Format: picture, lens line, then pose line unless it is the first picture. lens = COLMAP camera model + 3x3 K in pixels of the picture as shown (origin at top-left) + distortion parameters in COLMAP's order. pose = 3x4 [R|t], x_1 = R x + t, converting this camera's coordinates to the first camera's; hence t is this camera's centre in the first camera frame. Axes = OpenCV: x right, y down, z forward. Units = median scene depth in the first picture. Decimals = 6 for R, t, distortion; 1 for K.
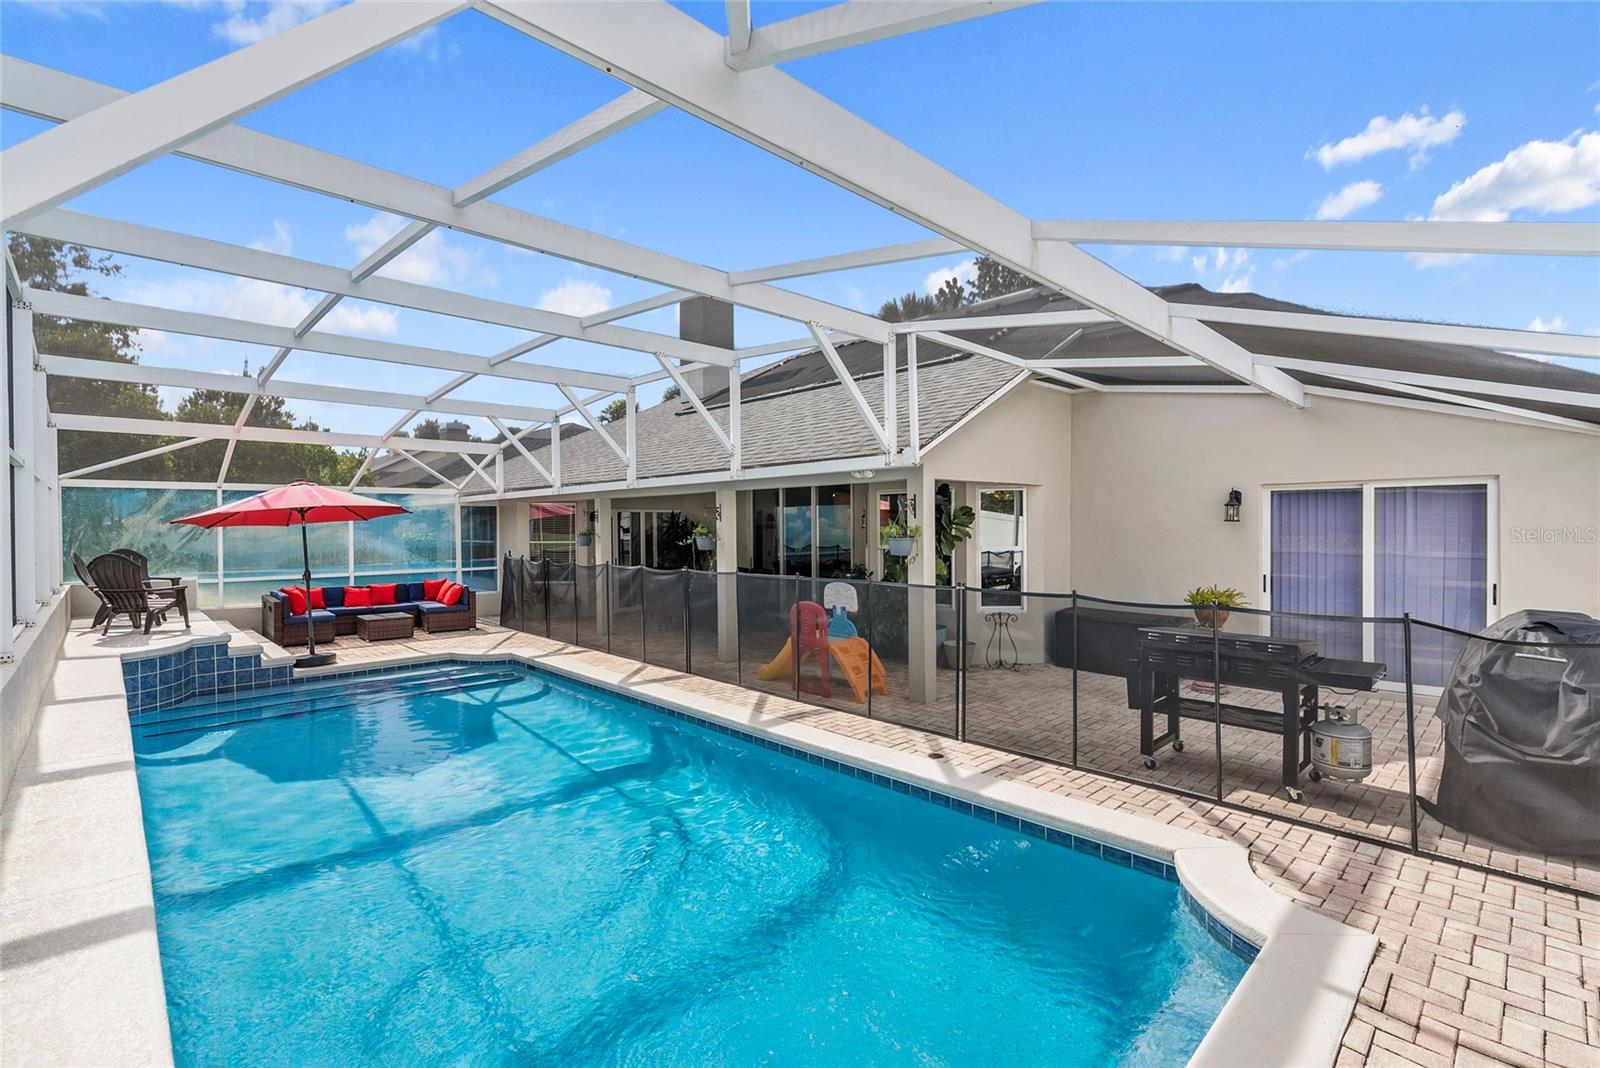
lens RADIAL K [[724.6, 0, 800.7], [0, 724.6, 529.3], [0, 0, 1]] dist [-0.003172, 0.000214]
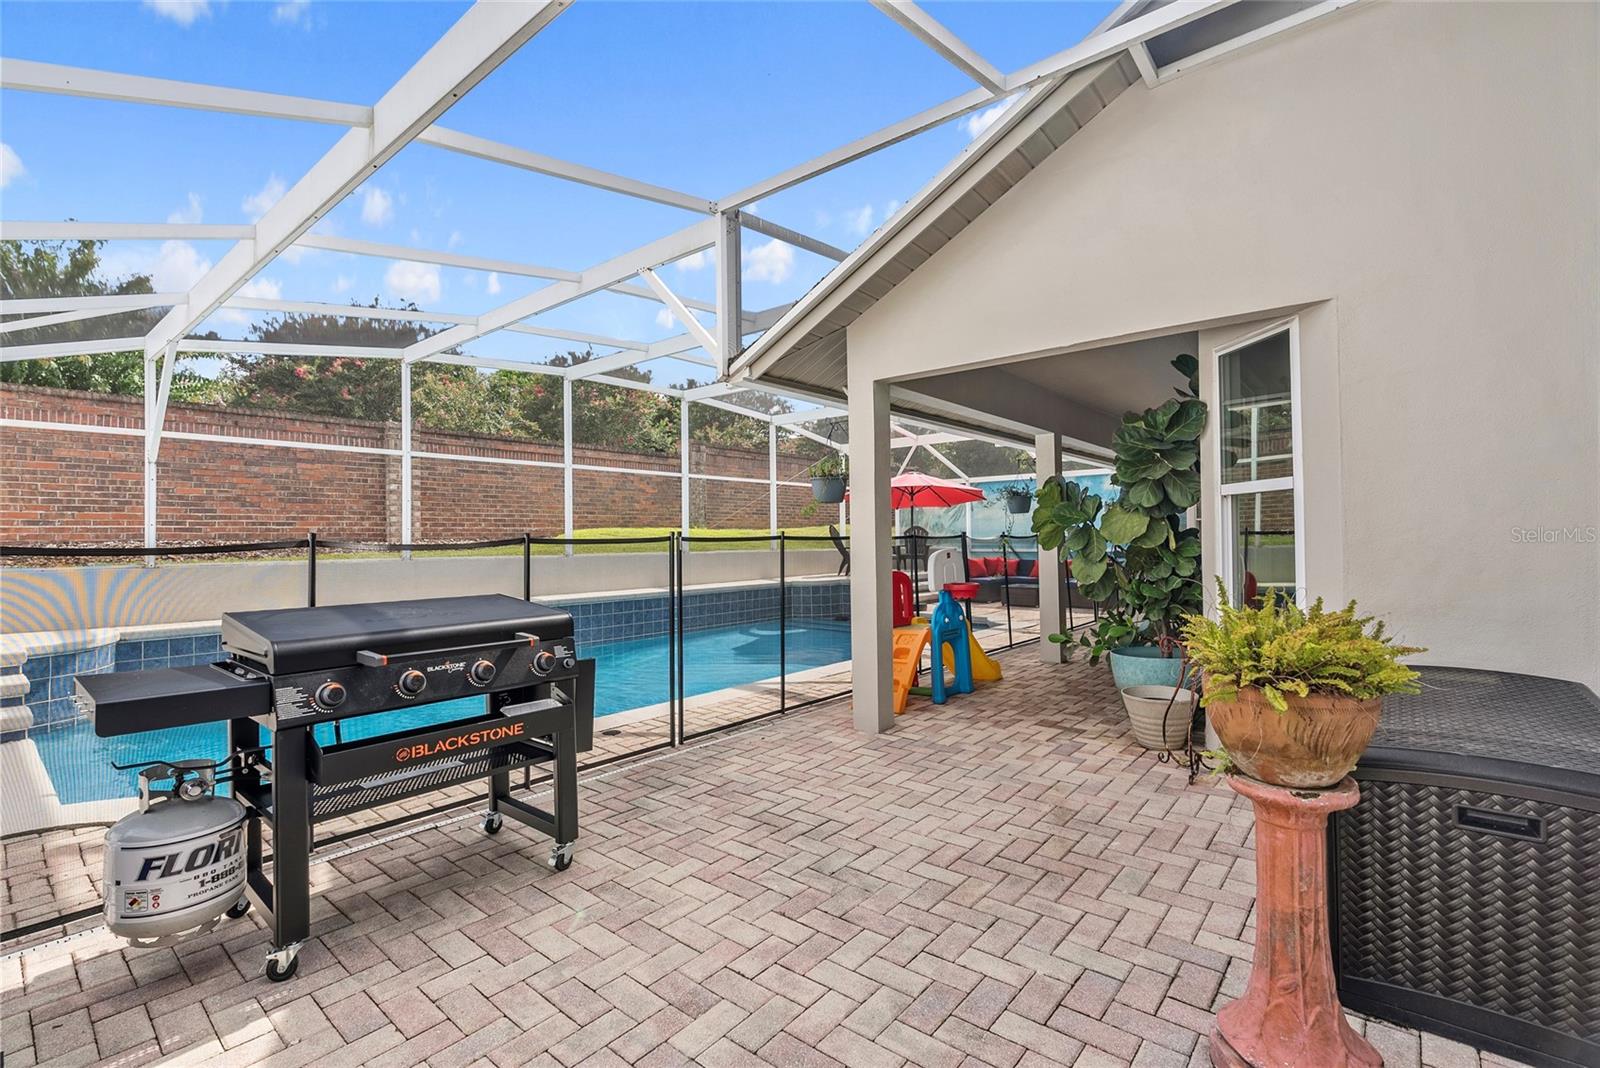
lens RADIAL K [[724.6, 0, 800.7], [0, 724.6, 529.3], [0, 0, 1]] dist [-0.003172, 0.000214]
pose [[0.095948, -0.010417, -0.995332, 0.578309], [0.005117, 0.999937, -0.009972, 0.047166], [0.995373, -0.004136, 0.095995, 0.627956]]
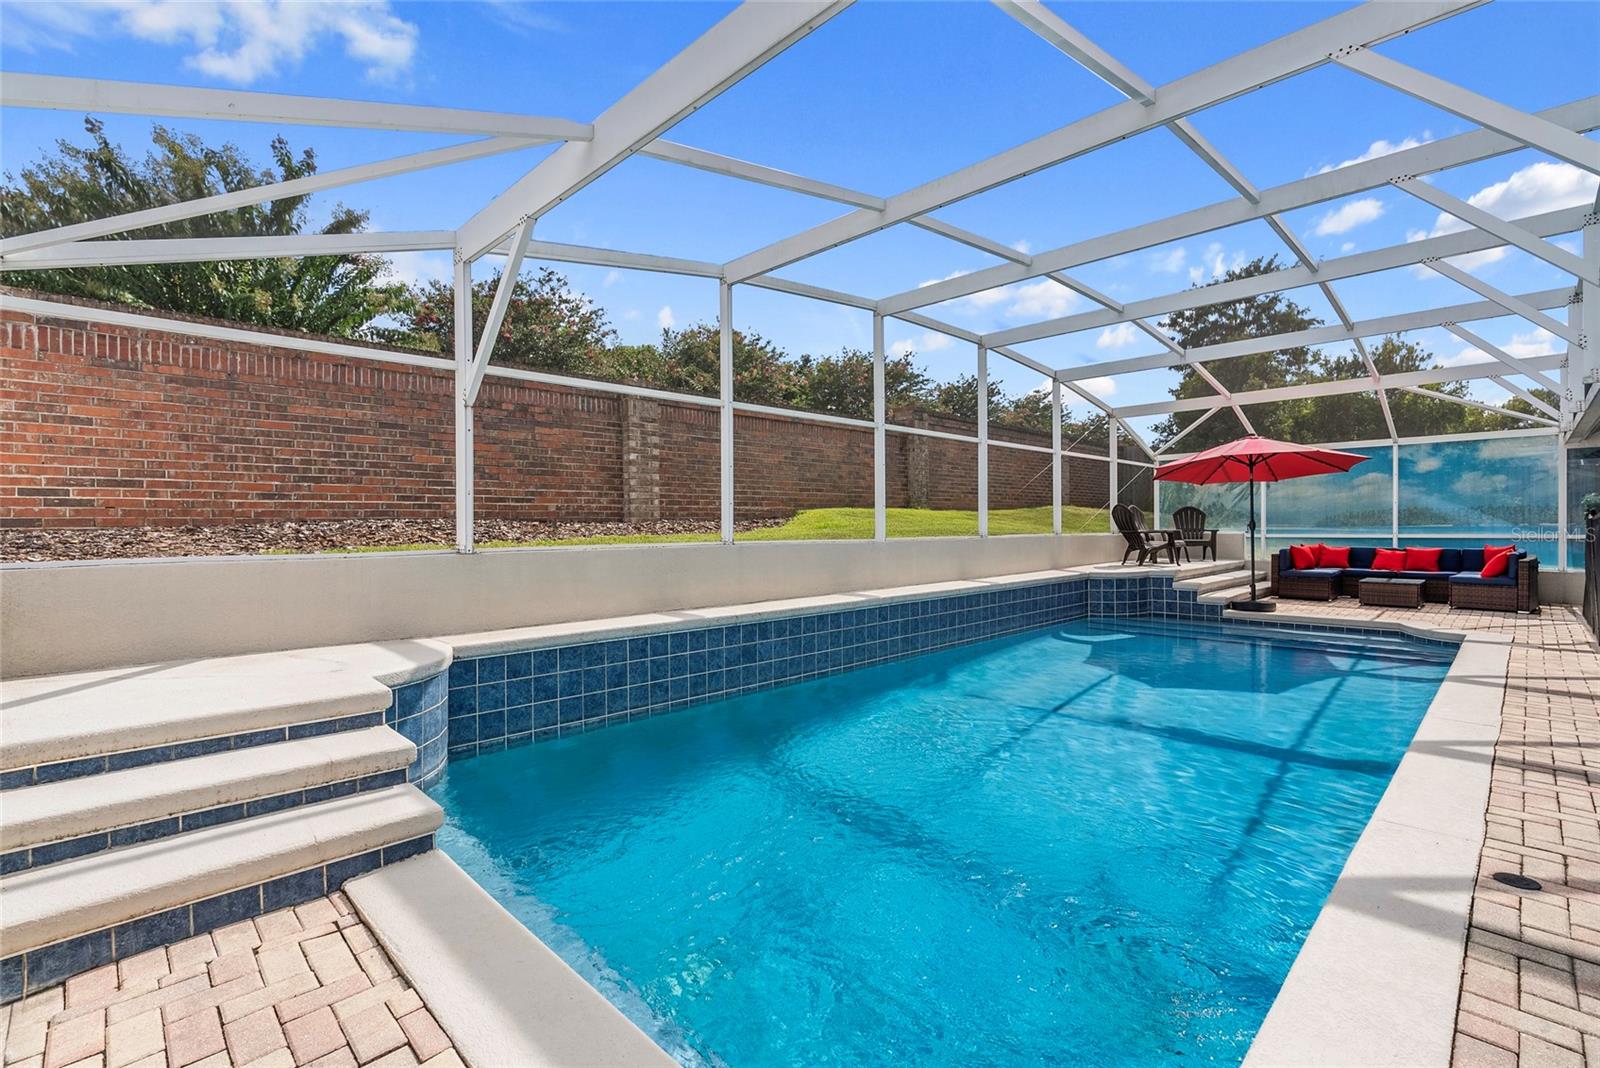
lens RADIAL K [[724.6, 0, 800.7], [0, 724.6, 529.3], [0, 0, 1]] dist [-0.003172, 0.000214]
pose [[0.005048, 0.009623, -0.999941, 0.335412], [0.002895, 0.999949, 0.009637, 0.052874], [0.999983, -0.002943, 0.005020, 0.310113]]
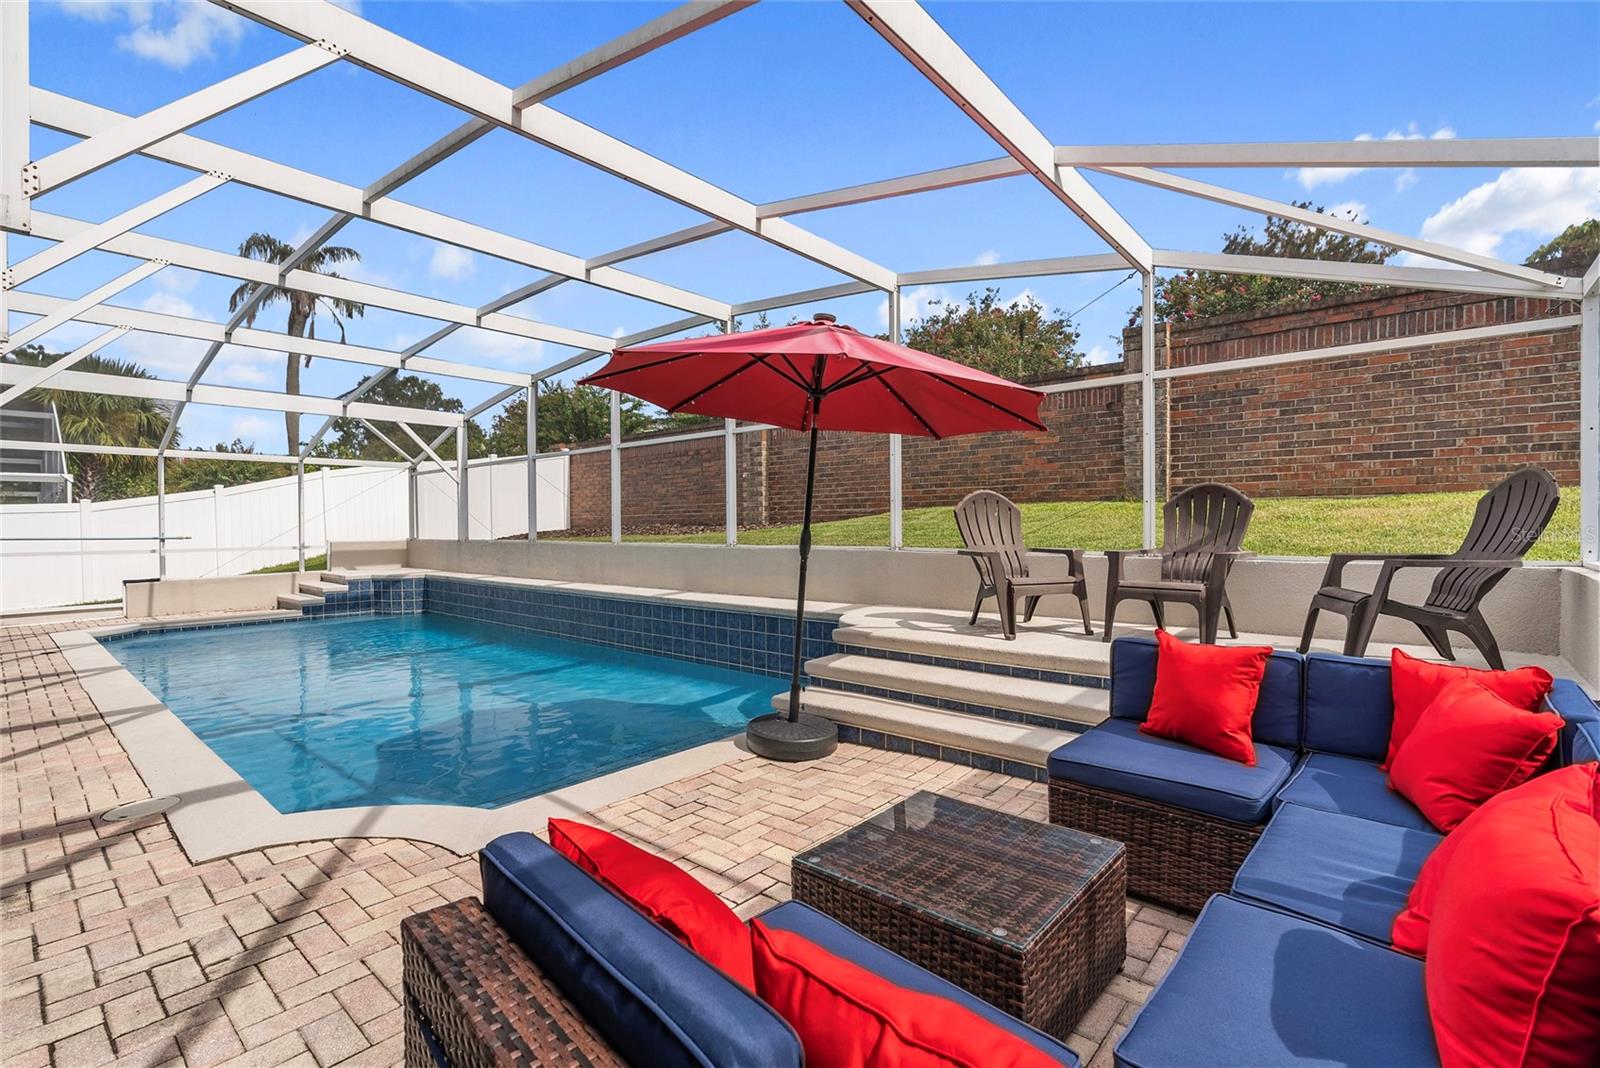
lens RADIAL K [[724.6, 0, 800.7], [0, 724.6, 529.3], [0, 0, 1]] dist [-0.003172, 0.000214]
pose [[-0.996683, 0.009539, -0.080817, -0.627161], [0.008802, 0.999917, 0.009460, 0.048291], [0.080901, 0.008718, -0.996684, 1.357422]]
